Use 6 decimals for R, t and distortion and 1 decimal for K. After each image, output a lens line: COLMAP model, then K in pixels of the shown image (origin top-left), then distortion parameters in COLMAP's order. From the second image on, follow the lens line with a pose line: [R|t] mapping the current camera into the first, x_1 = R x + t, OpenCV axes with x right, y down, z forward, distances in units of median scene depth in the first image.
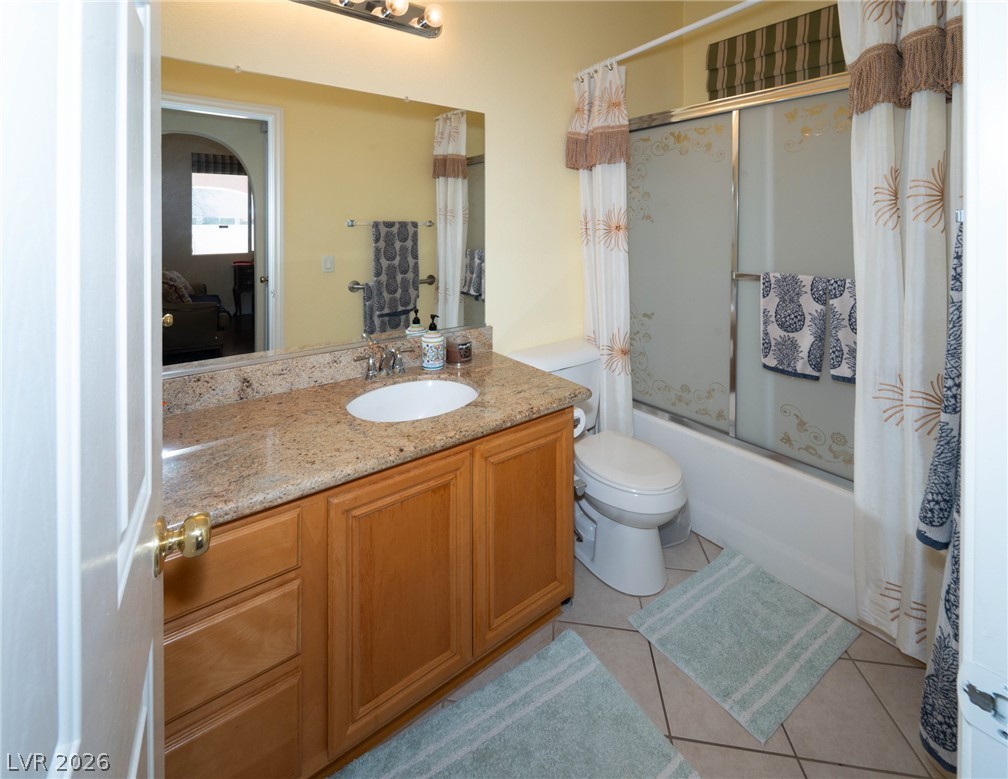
lens RADIAL K [[484.3, 0, 508.4], [0, 484.3, 387.3], [0, 0, 1]] dist [0.002058, -0.000714]
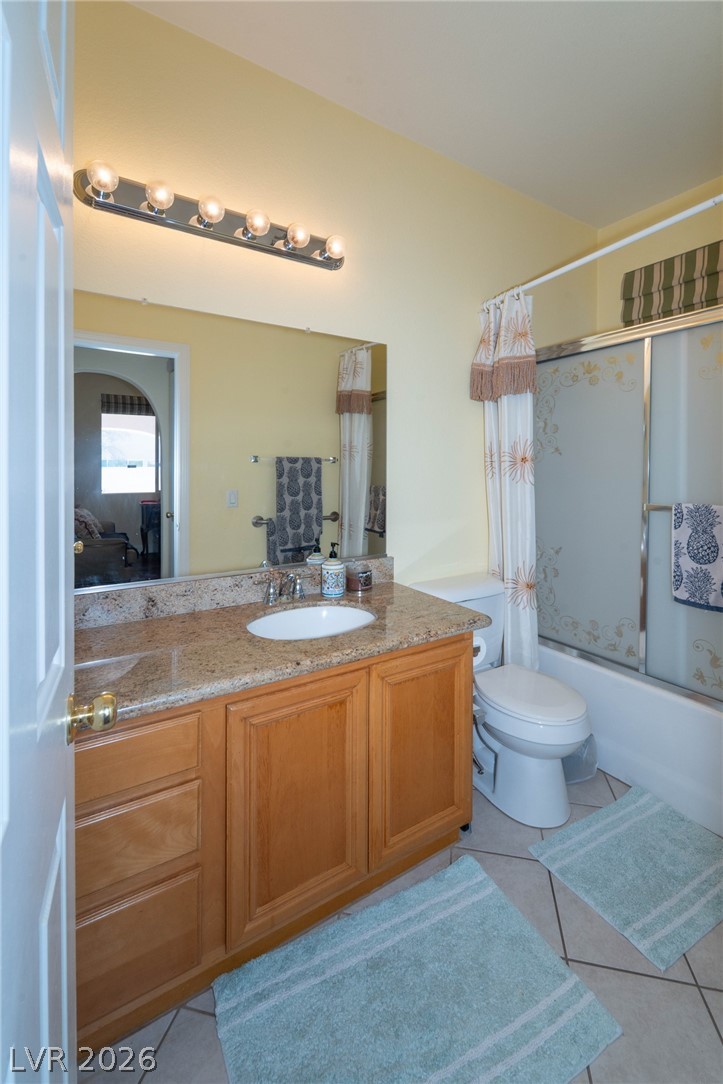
lens RADIAL K [[435.8, 0, 355.5], [0, 435.8, 545.3], [0, 0, 1]] dist [-0.001707, 0.000276]
pose [[0.998835, 0.002630, -0.048194, -0.066705], [-0.002689, 0.999996, -0.001150, -0.145373], [0.048190, 0.001278, 0.998837, 0.098840]]
